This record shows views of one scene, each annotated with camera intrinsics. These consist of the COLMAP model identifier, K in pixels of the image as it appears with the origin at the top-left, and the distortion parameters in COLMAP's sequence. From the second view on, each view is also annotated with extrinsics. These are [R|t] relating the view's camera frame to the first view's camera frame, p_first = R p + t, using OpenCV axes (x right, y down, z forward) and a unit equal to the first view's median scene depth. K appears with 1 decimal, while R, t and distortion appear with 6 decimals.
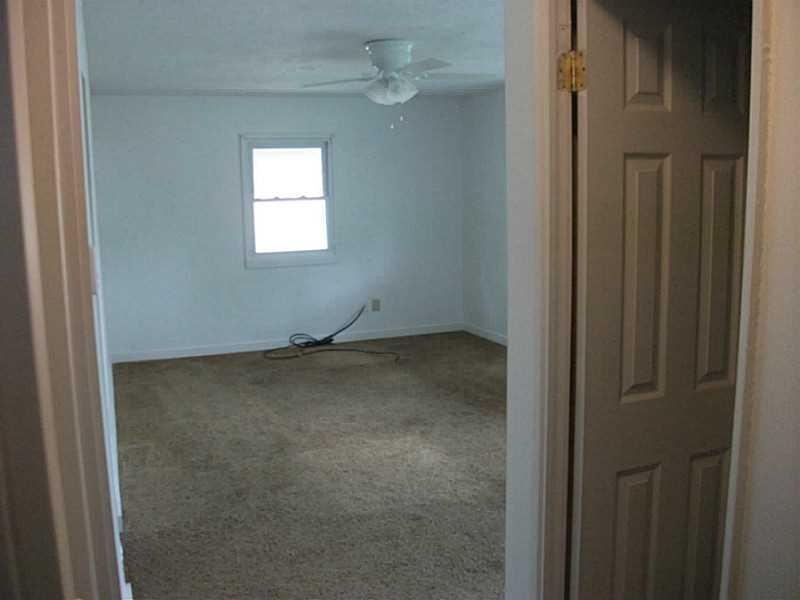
lens RADIAL K [[776.3, 0, 400.0], [0, 776.3, 300.0], [0, 0, 1]] dist [-0.105001, 0.006087]
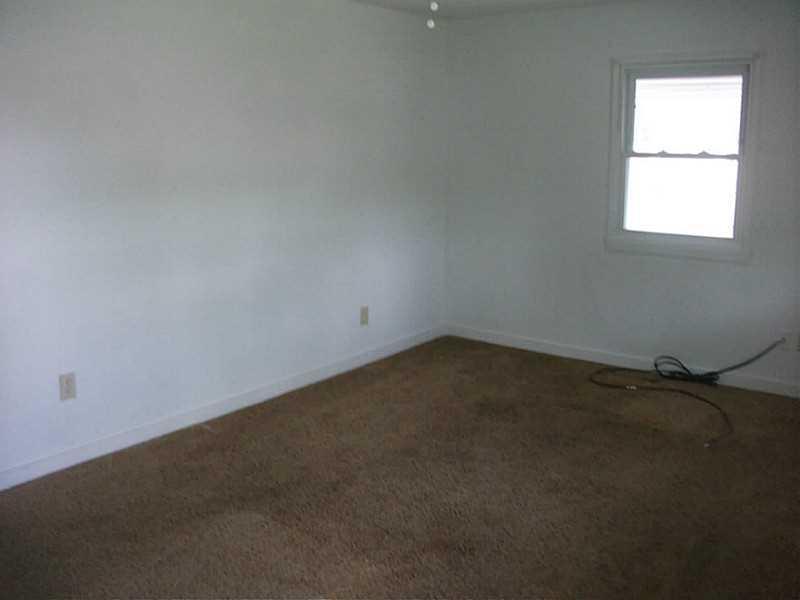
lens RADIAL K [[776.3, 0, 400.0], [0, 776.3, 300.0], [0, 0, 1]] dist [-0.105001, 0.006087]
pose [[0.511776, 0.195918, -0.836482, 0.302834], [-0.138510, 0.979729, 0.144725, -0.069989], [0.847880, 0.041794, 0.528538, 0.454089]]
